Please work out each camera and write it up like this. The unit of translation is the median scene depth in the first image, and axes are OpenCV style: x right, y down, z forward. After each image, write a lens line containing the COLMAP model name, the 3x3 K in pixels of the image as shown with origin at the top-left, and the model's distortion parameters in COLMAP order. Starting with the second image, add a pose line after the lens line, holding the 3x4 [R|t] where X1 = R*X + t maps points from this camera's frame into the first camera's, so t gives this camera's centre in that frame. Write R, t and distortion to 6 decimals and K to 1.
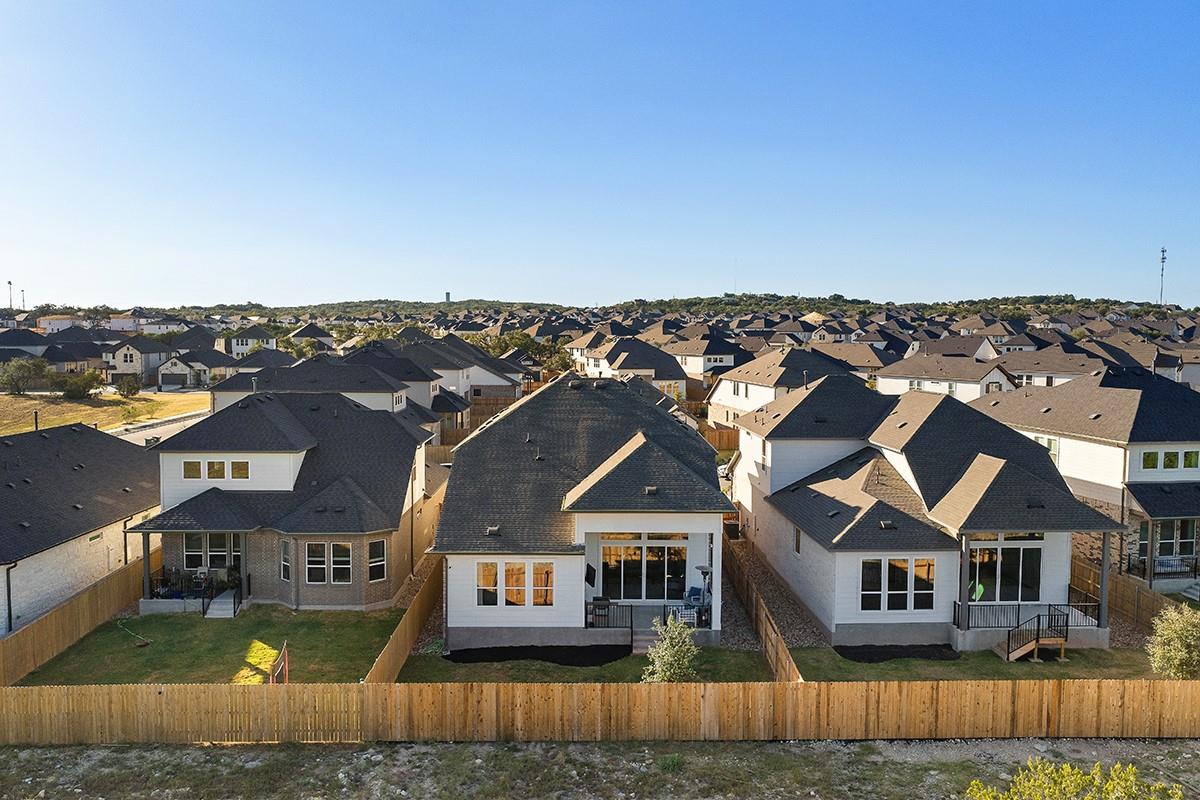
lens RADIAL K [[967.4, 0, 600.0], [0, 967.4, 400.0], [0, 0, 1]] dist [0.001773, 0.001144]
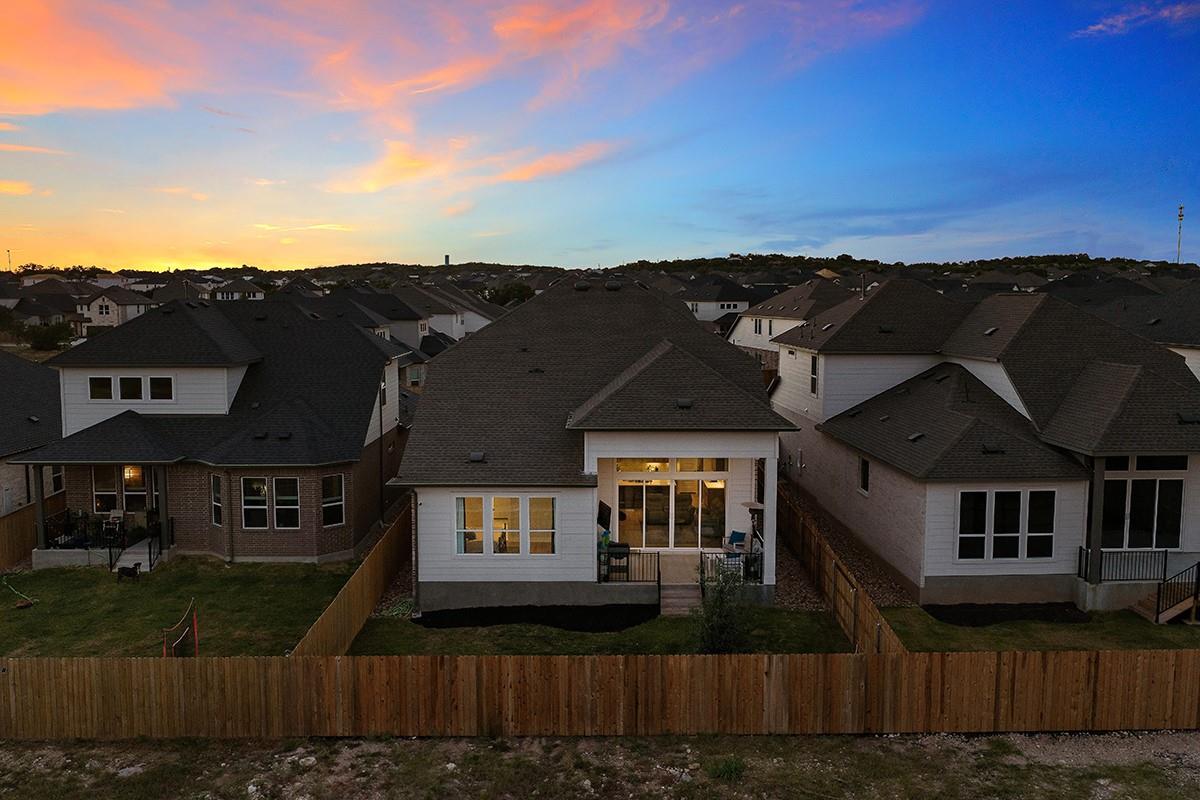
lens RADIAL K [[969.2, 0, 600.0], [0, 969.2, 400.0], [0, 0, 1]] dist [0.001828, -0.002463]
pose [[0.999993, -0.003076, -0.002043, -0.011663], [0.003141, 0.999464, 0.032580, 0.066371], [0.001941, -0.032586, 0.999467, 0.238119]]
